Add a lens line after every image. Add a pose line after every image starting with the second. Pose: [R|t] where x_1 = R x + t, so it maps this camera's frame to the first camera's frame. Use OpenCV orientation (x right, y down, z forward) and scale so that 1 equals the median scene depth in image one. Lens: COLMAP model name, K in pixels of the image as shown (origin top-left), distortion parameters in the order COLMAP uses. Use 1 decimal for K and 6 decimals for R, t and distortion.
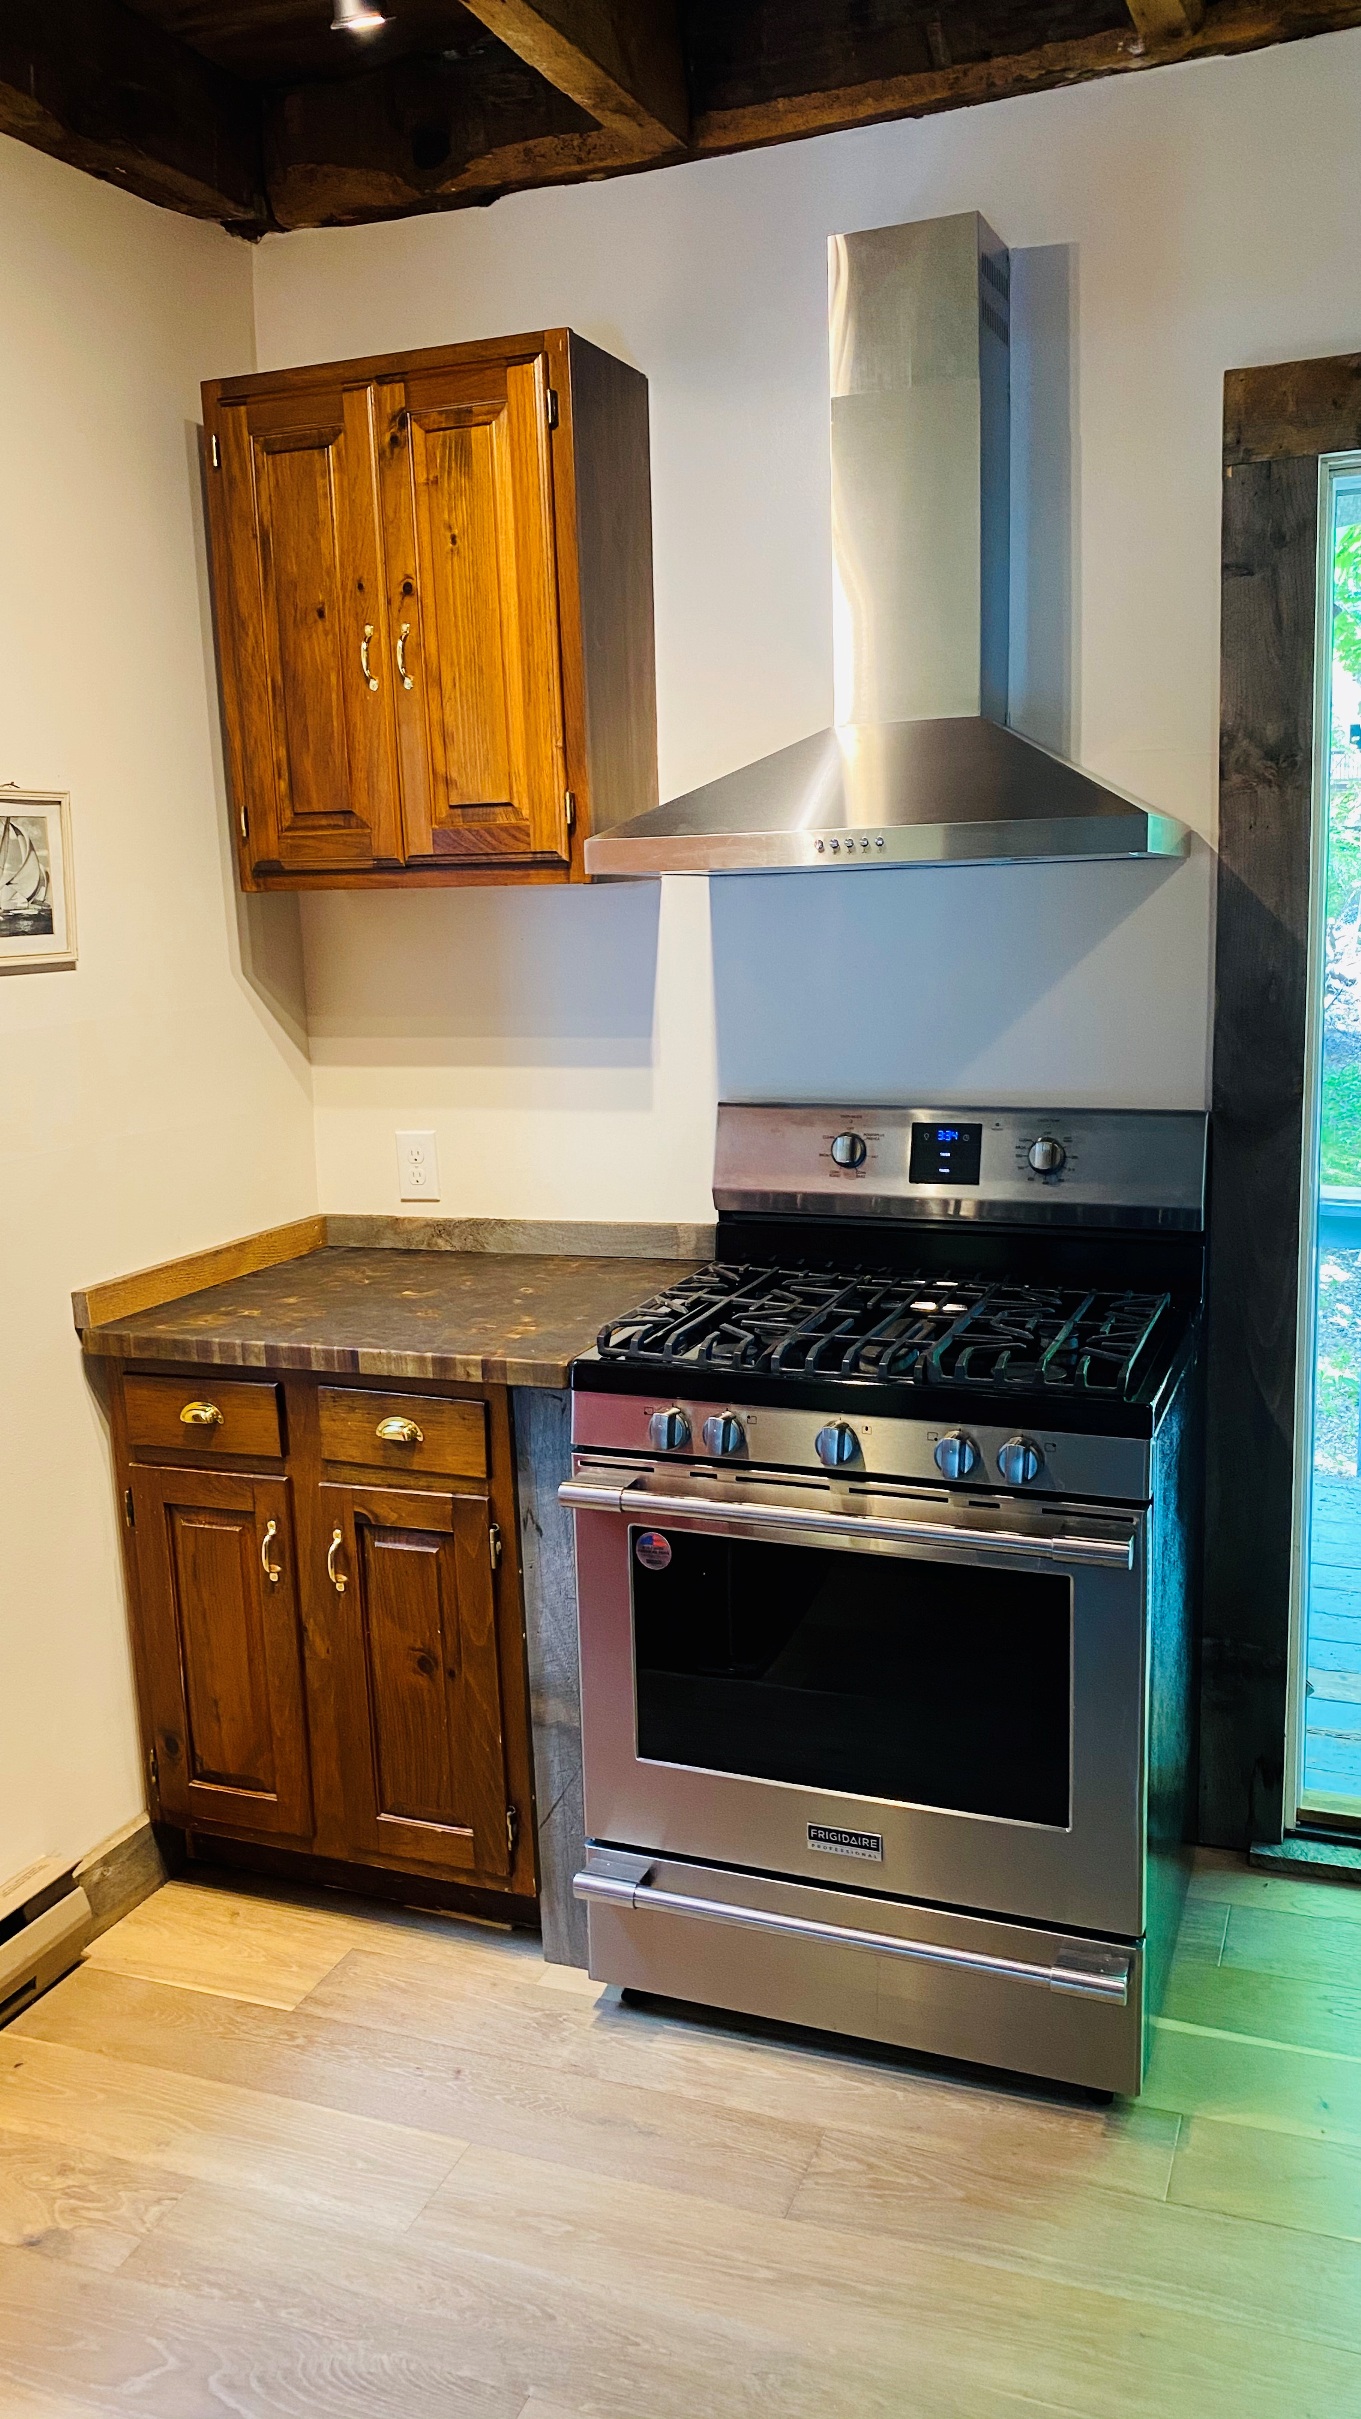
lens RADIAL K [[1896.0, 0, 680.5], [0, 1896.0, 1209.5], [0, 0, 1]] dist [0.056899, -0.002435]
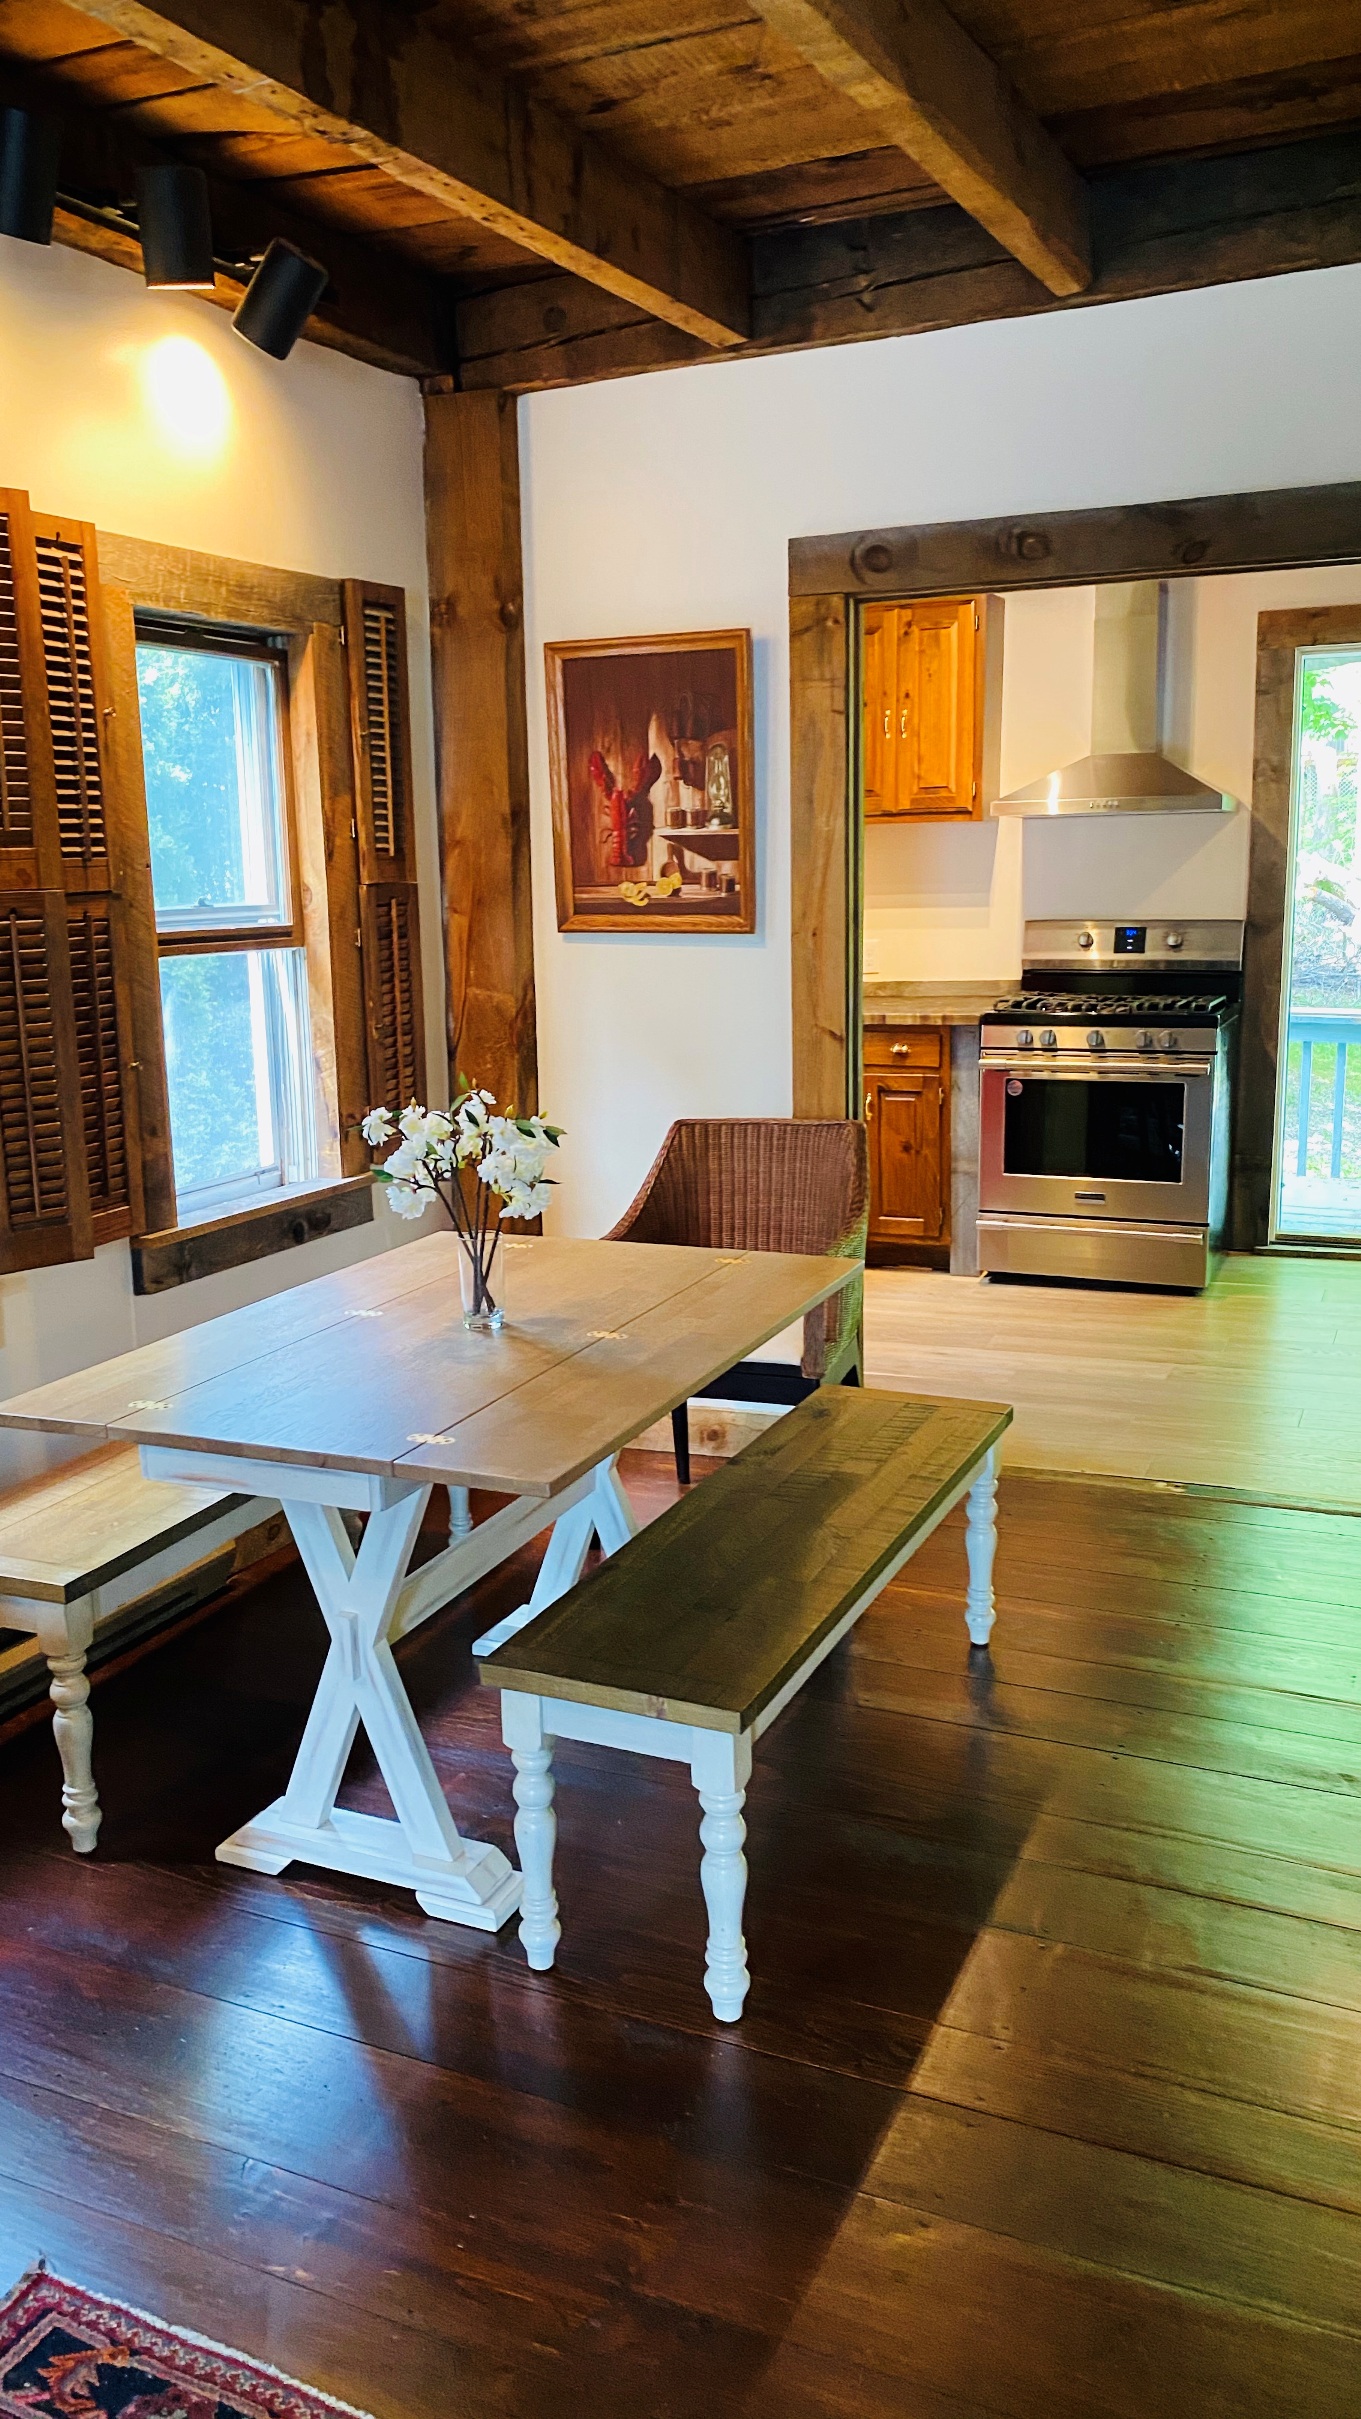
lens RADIAL K [[1896.0, 0, 680.5], [0, 1896.0, 1209.5], [0, 0, 1]] dist [0.056899, -0.002435]
pose [[0.999308, 0.018868, -0.032045, -0.343357], [-0.018207, 0.999617, 0.020819, 0.273237], [0.032426, -0.020222, 0.999270, -1.409387]]
